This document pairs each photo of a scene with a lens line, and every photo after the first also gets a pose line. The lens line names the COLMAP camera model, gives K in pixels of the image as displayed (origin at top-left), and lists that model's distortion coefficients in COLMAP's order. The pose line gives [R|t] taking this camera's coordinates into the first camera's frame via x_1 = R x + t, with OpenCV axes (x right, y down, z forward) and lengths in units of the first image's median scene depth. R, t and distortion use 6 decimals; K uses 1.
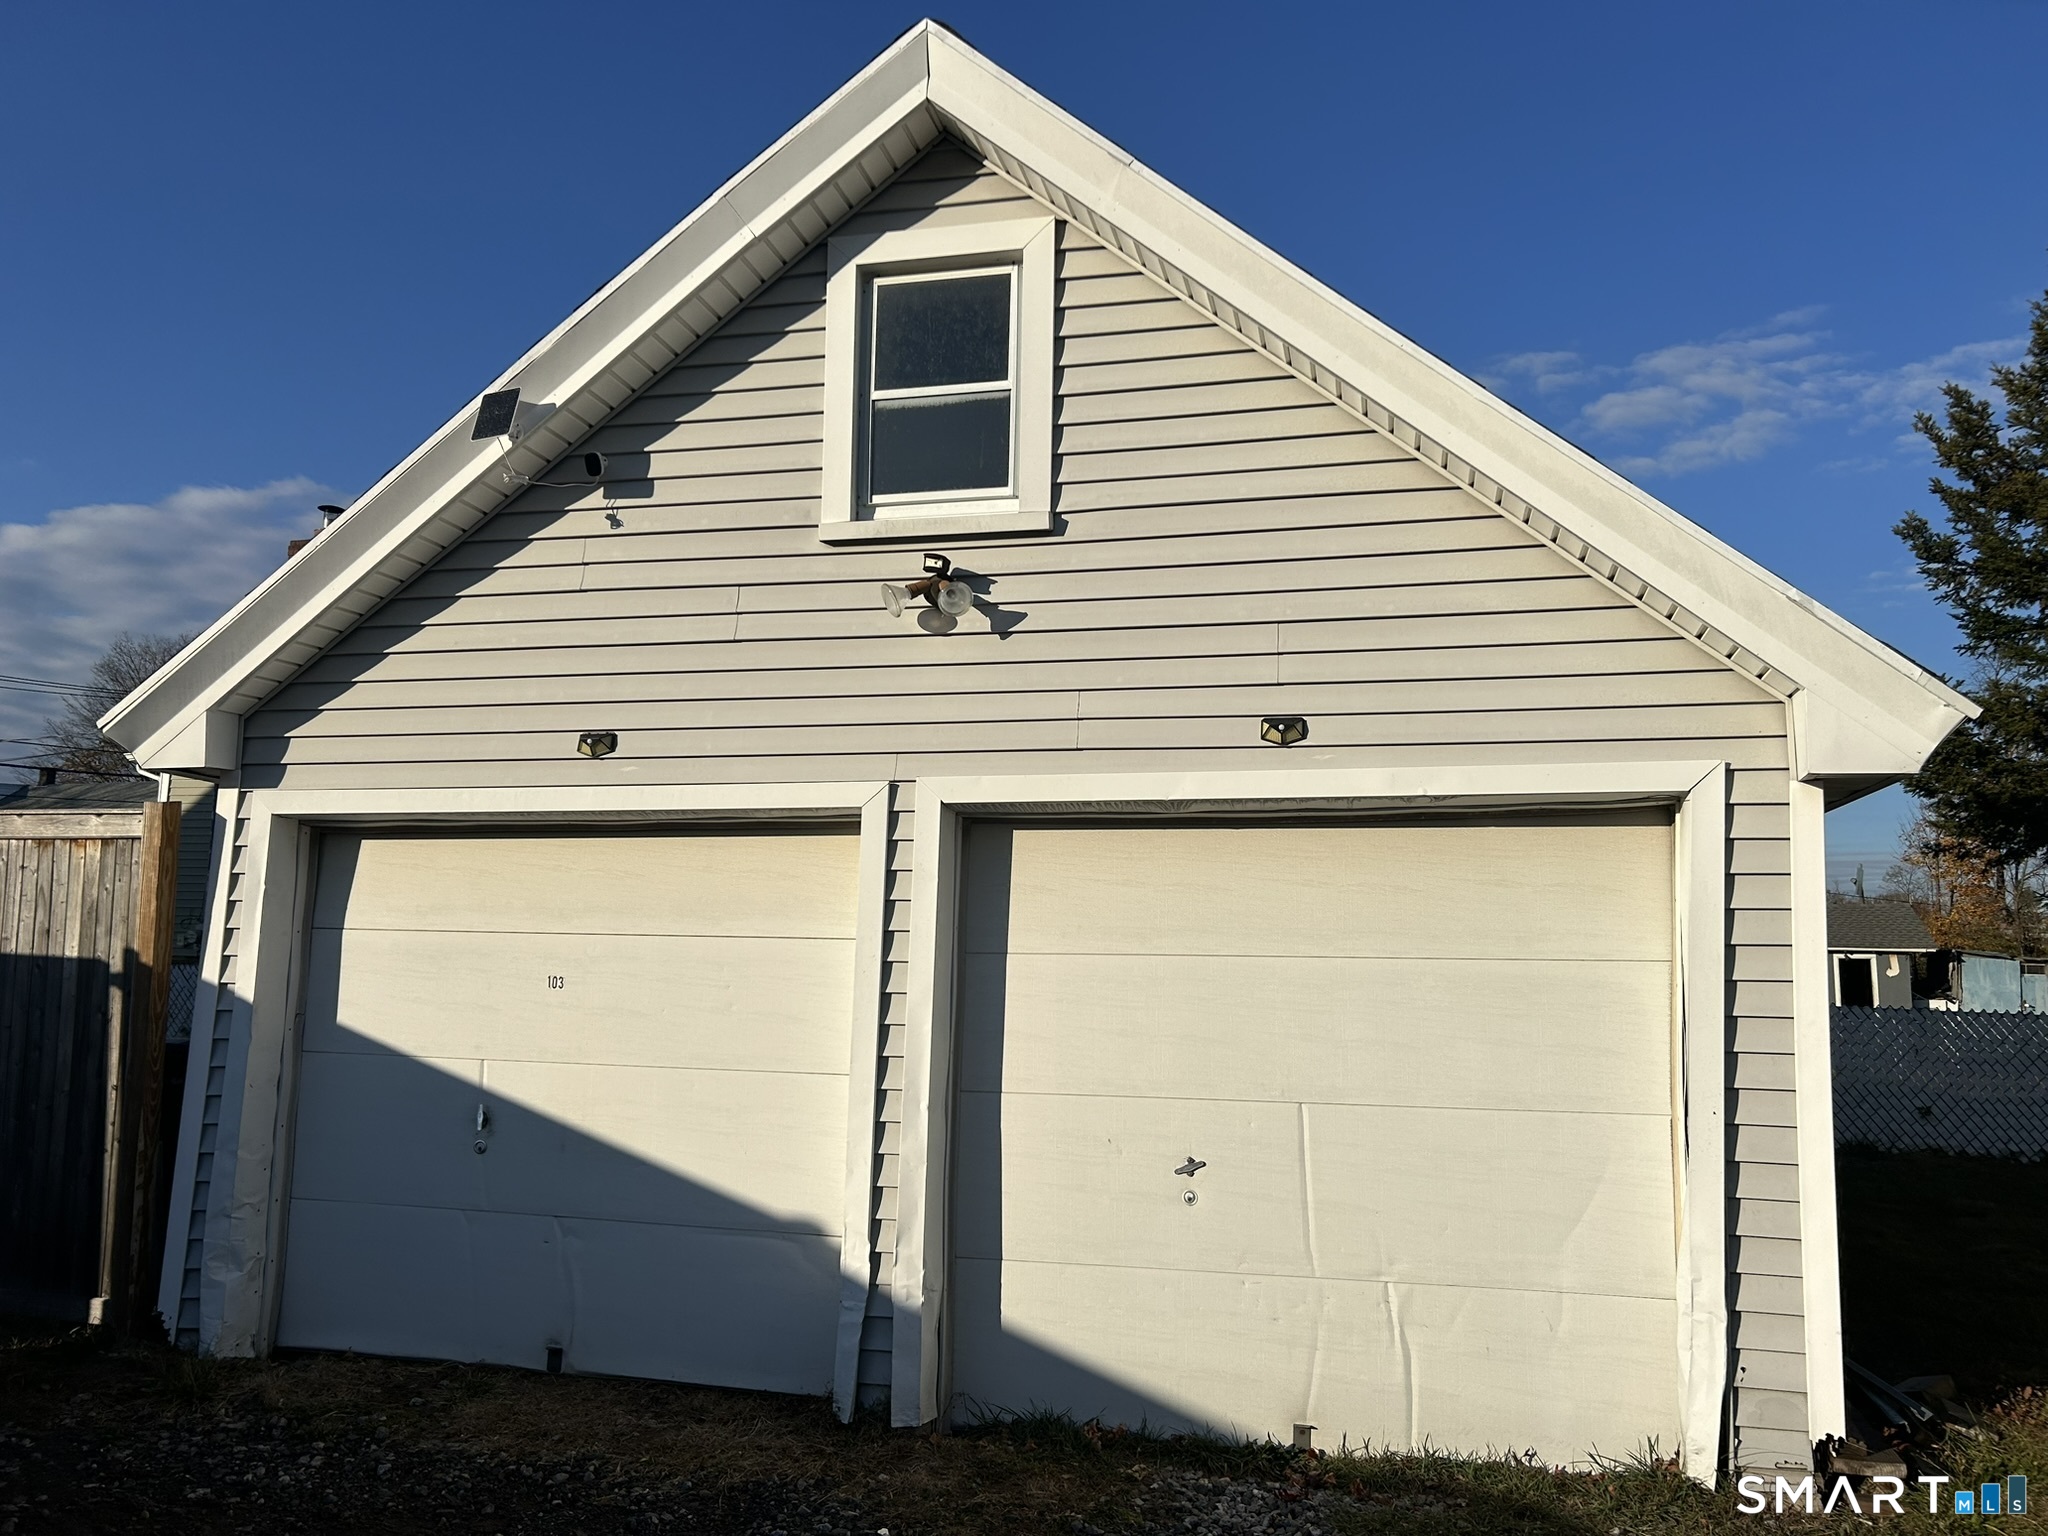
lens RADIAL K [[1541.8, 0, 1031.0], [0, 1541.8, 766.1], [0, 0, 1]] dist [0.044065, -0.047270]
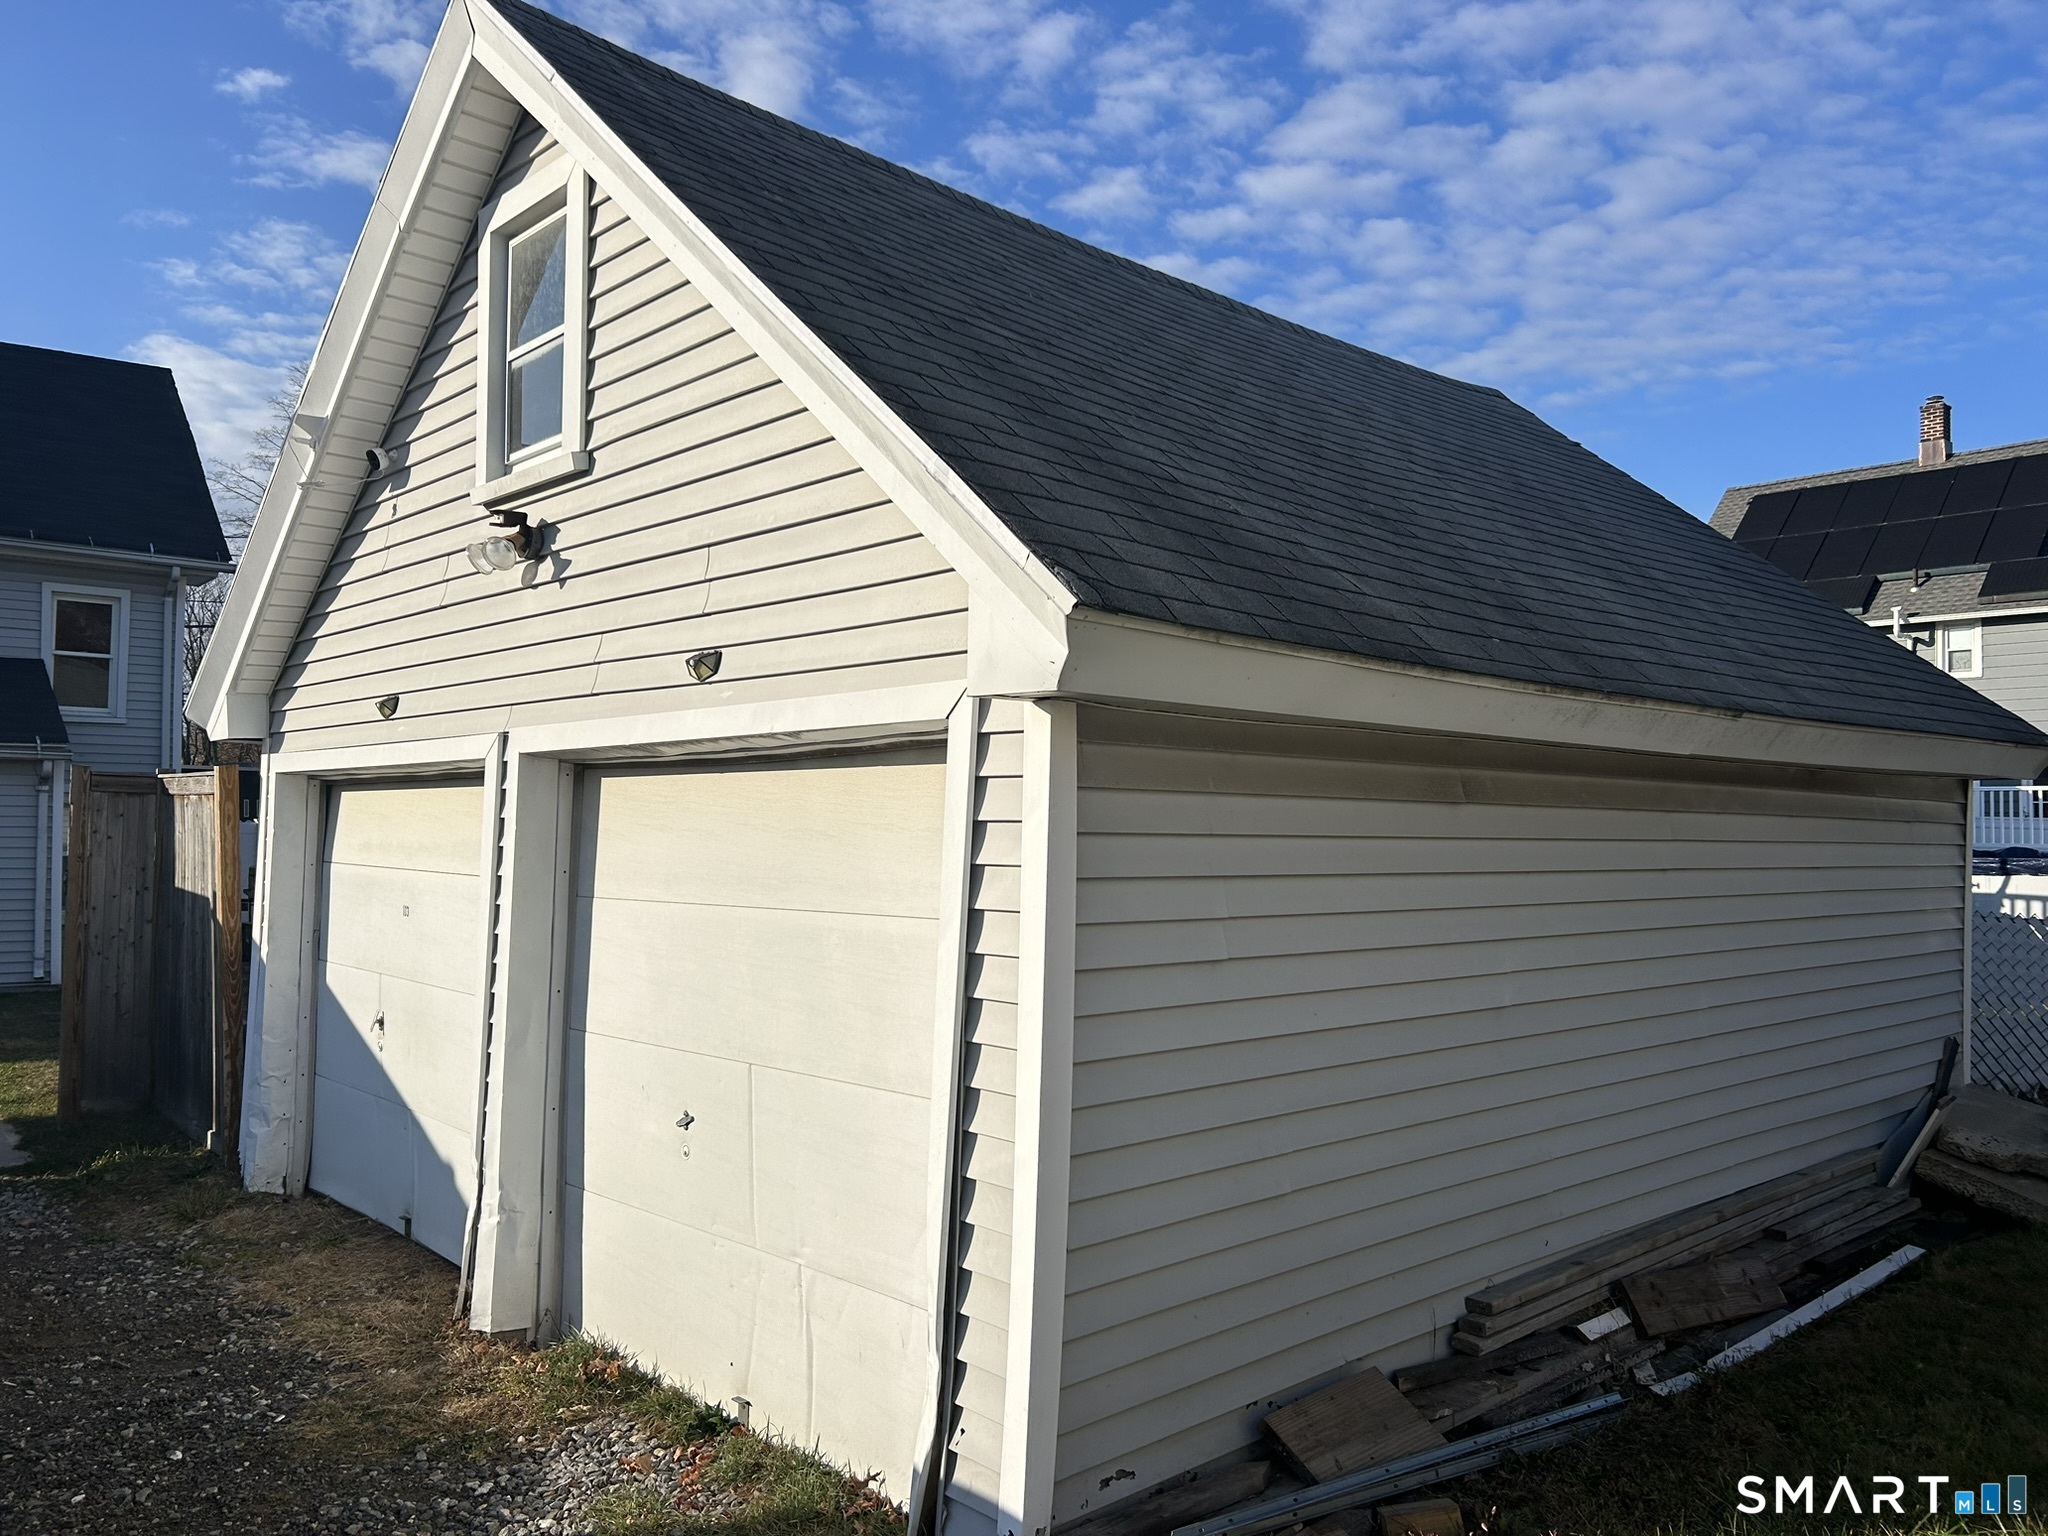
lens RADIAL K [[1541.8, 0, 1021.5], [0, 1541.8, 771.8], [0, 0, 1]] dist [0.044065, -0.047270]
pose [[0.836309, -0.027520, -0.547568, 0.781037], [0.071274, 0.995721, 0.058815, -0.000241], [0.543606, -0.088215, 0.834692, 0.310615]]
